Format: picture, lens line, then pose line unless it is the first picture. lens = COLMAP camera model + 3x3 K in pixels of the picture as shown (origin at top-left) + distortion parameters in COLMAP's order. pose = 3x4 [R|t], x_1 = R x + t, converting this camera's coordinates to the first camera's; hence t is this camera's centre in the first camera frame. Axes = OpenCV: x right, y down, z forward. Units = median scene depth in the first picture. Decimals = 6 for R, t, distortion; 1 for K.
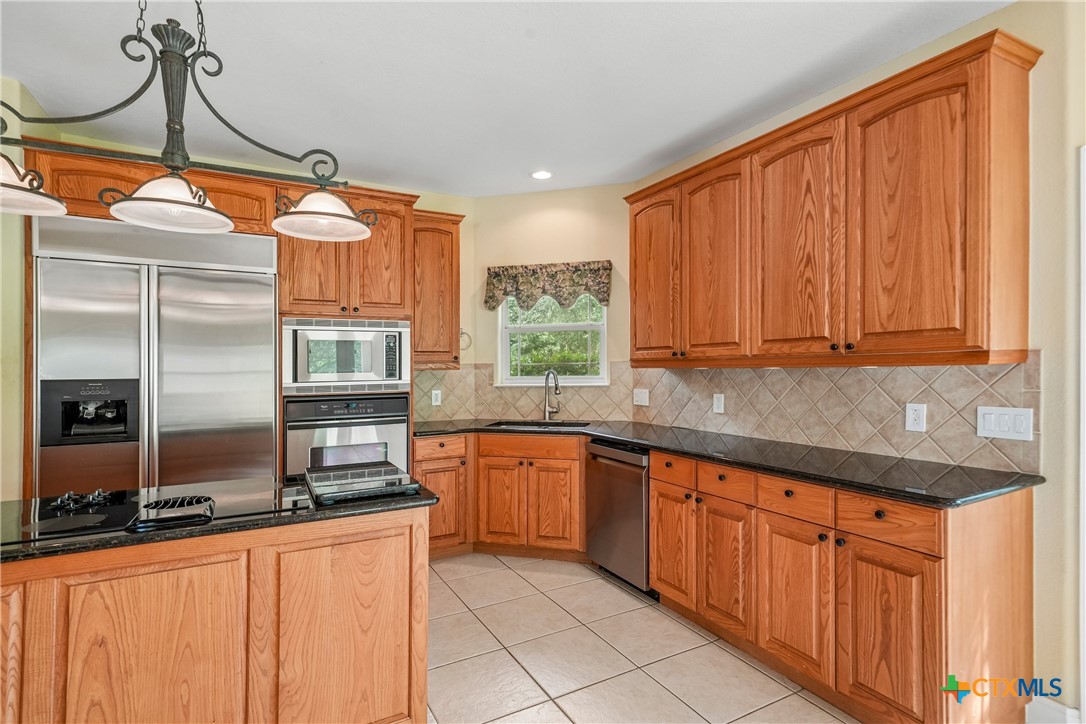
lens RADIAL K [[536.6, 0, 541.6], [0, 536.6, 355.4], [0, 0, 1]] dist [0.016295, -0.000079]
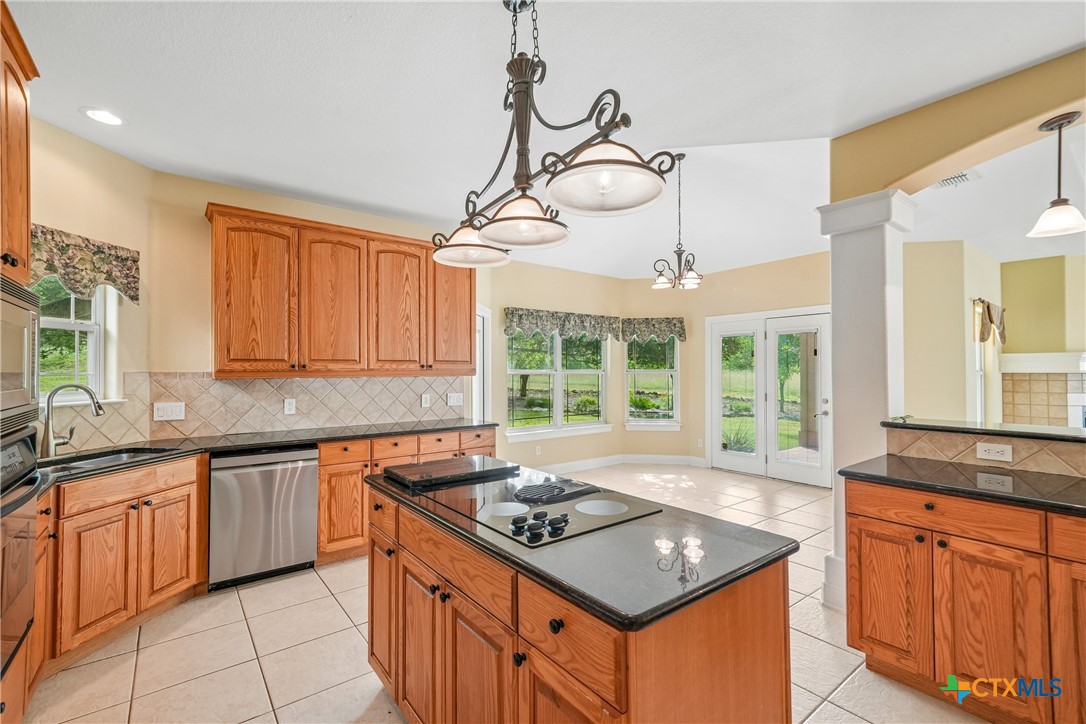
lens RADIAL K [[479.5, 0, 544.7], [0, 479.5, 365.3], [0, 0, 1]] dist [0.005420, 0.001112]
pose [[-0.167064, 0.021470, 0.985712, -0.821642], [-0.012069, 0.999643, -0.023819, 0.012651], [-0.985872, -0.015875, -0.166745, 0.566747]]
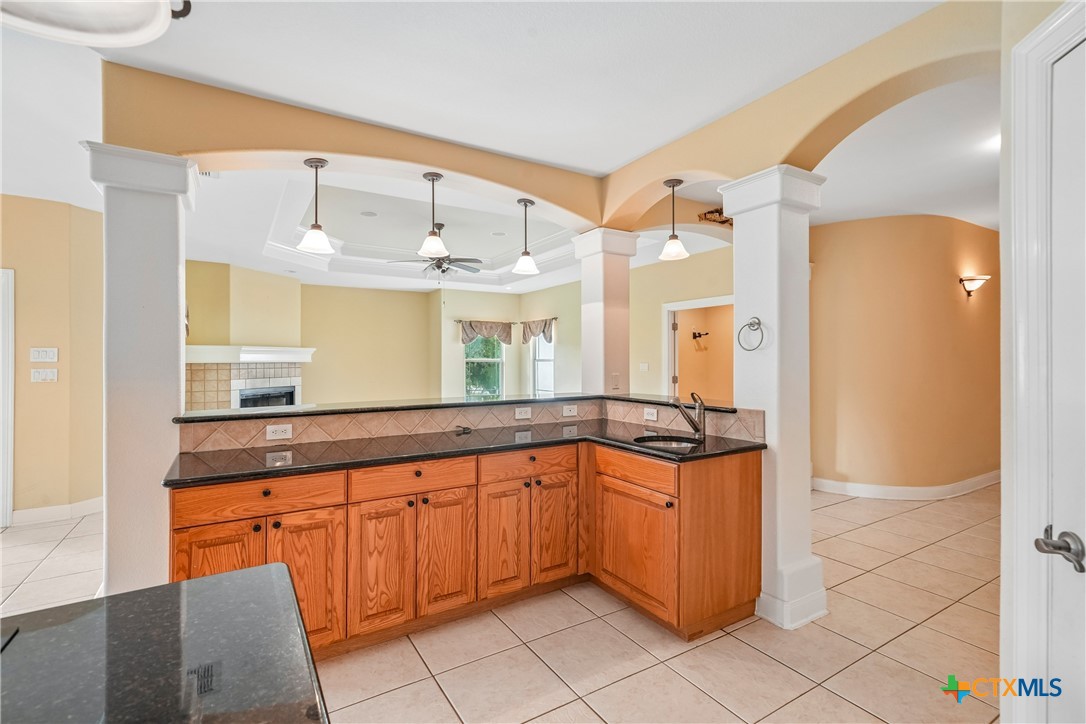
lens RADIAL K [[495.3, 0, 542.6], [0, 495.3, 359.1], [0, 0, 1]] dist [0.008010, 0.000316]
pose [[-0.997729, 0.014671, -0.065732, -0.636095], [0.015734, 0.999753, -0.015673, 0.014181], [0.065486, -0.016671, -0.997714, 0.638775]]
